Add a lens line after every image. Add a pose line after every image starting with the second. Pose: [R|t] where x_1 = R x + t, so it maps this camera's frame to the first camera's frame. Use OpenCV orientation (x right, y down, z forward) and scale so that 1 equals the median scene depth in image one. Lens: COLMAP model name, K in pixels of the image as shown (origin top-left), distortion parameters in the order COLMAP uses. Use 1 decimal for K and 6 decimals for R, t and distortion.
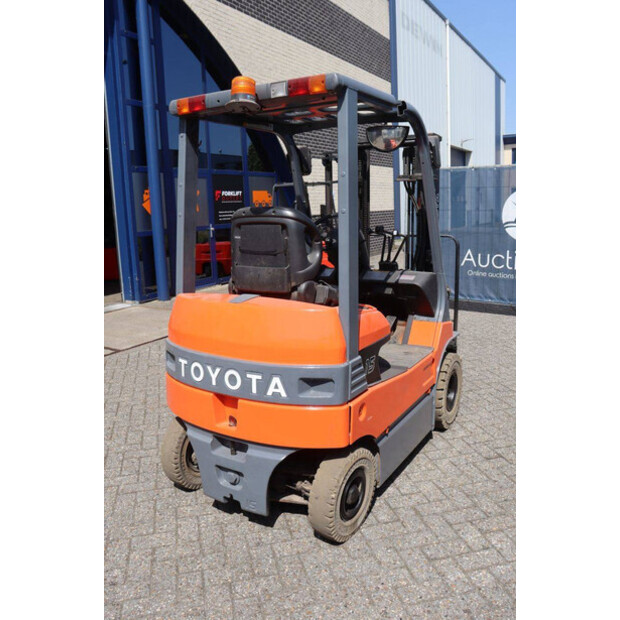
lens RADIAL K [[537.6, 0, 311.0], [0, 537.6, 321.1], [0, 0, 1]] dist [-0.069585, 0.004832]
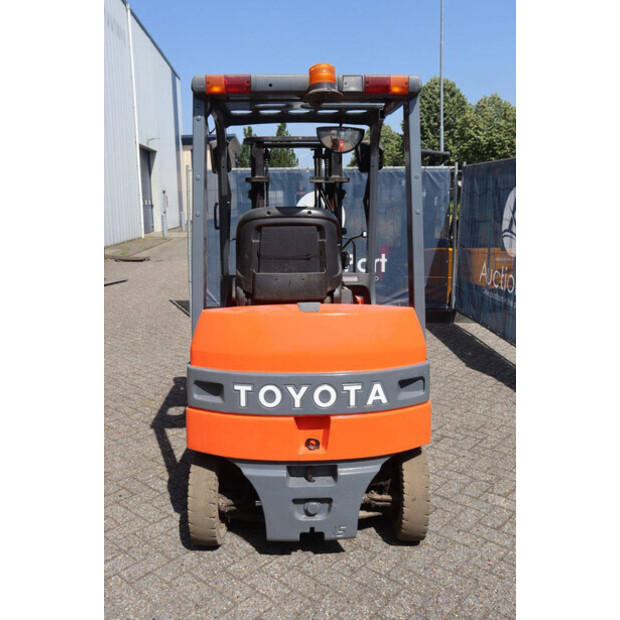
lens RADIAL K [[583.4, 0, 310.8], [0, 583.4, 320.0], [0, 0, 1]] dist [-0.035717, 0.001598]
pose [[0.824372, -0.096117, 0.557828, -0.659959], [0.110136, 0.993880, 0.008489, -0.027496], [-0.555230, 0.054438, 0.829913, 0.177769]]
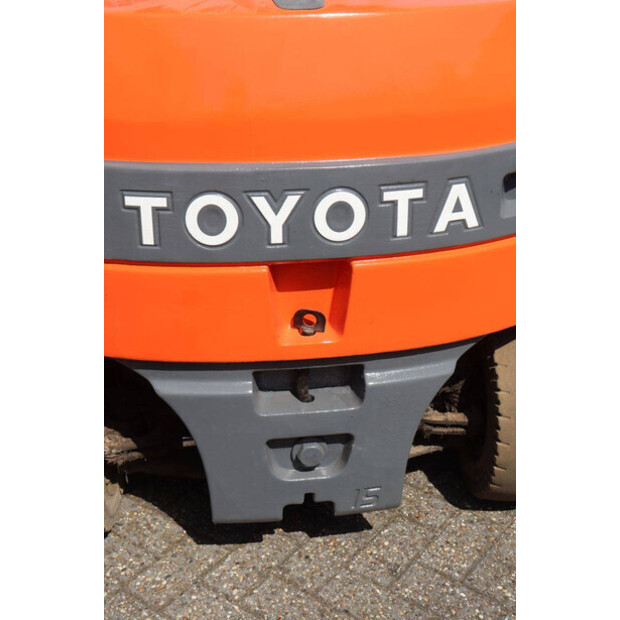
lens RADIAL K [[908.2, 0, 303.1], [0, 908.2, 293.1], [0, 0, 1]] dist [0.098683, 0.012045]
pose [[0.777039, -0.250900, 0.577286, -0.527183], [0.123520, 0.960072, 0.251007, -0.005245], [-0.617214, -0.123736, 0.777005, 0.467831]]
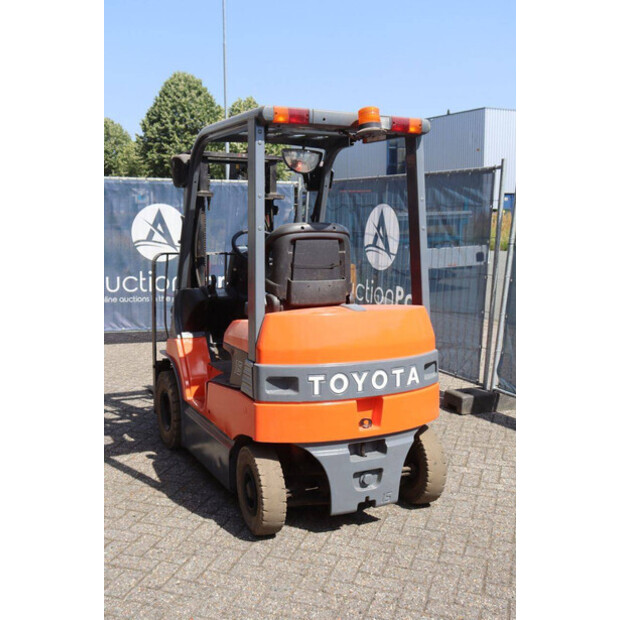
lens RADIAL K [[697.0, 0, 306.9], [0, 697.0, 326.4], [0, 0, 1]] dist [0.019618, -0.000648]
pose [[0.534079, -0.106516, 0.838698, -1.313332], [0.163072, 0.986381, 0.021428, -0.048717], [-0.829558, 0.125324, 0.544176, 0.319320]]
